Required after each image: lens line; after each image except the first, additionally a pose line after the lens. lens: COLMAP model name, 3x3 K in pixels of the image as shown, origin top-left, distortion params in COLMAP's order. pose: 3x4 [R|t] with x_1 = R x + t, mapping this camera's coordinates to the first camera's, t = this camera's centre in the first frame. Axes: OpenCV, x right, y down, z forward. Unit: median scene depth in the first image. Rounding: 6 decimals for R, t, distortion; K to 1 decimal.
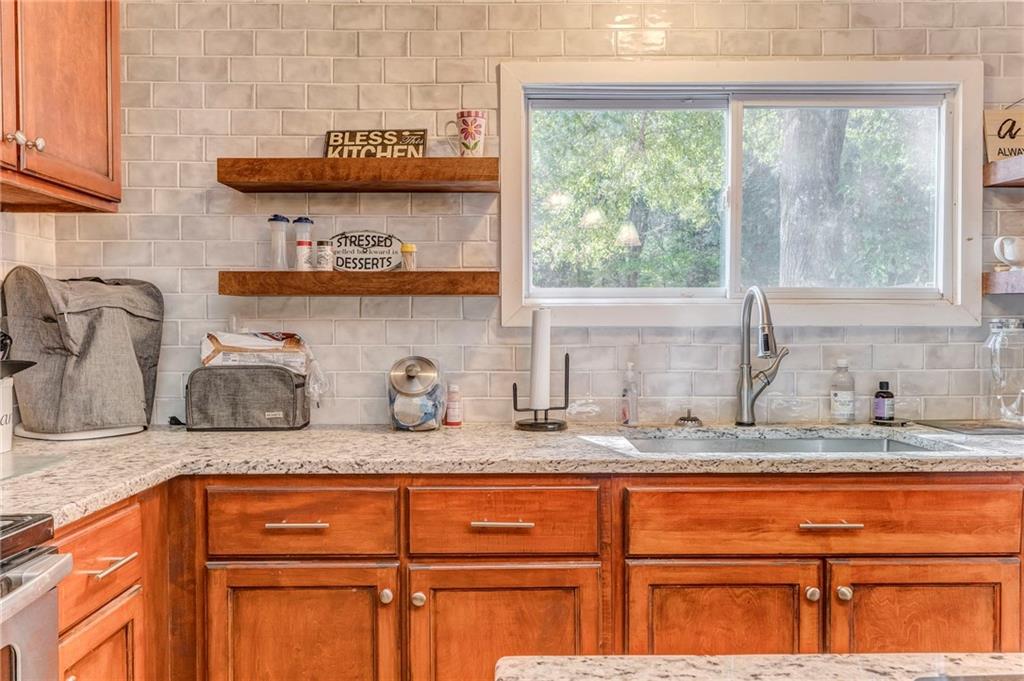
lens RADIAL K [[785.0, 0, 515.2], [0, 785.0, 337.0], [0, 0, 1]] dist [-0.000166, 0.001572]
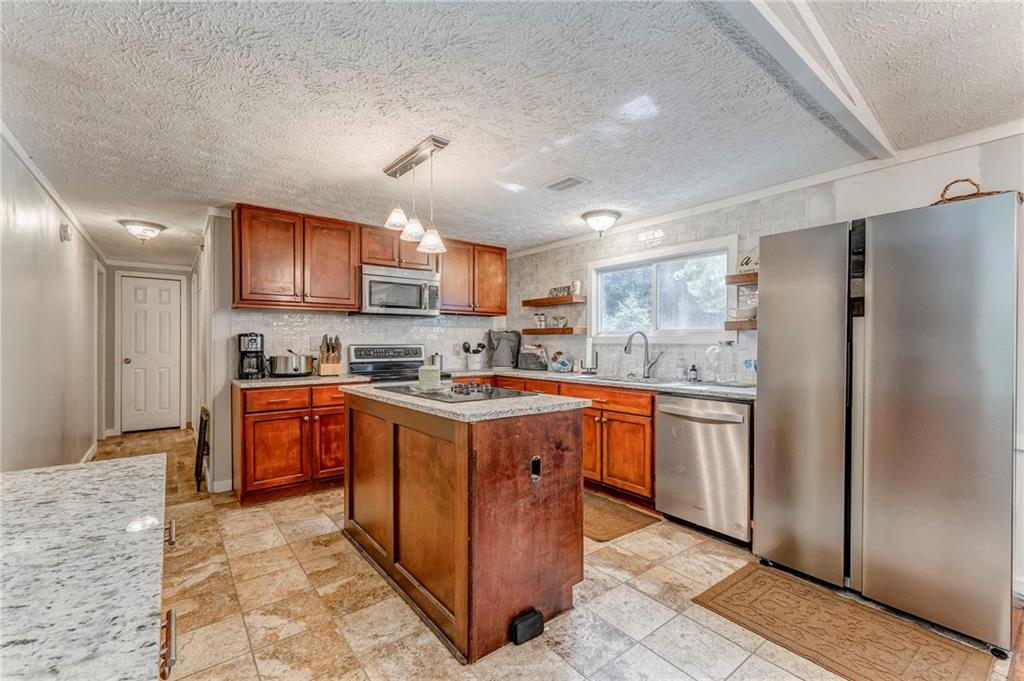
lens RADIAL K [[441.8, 0, 515.8], [0, 441.8, 343.1], [0, 0, 1]] dist [0.004998, 0.003292]
pose [[0.620404, 0.003339, -0.784275, 1.321904], [-0.015931, 0.999838, -0.008345, 0.006503], [0.784120, 0.017672, 0.620357, -0.401704]]
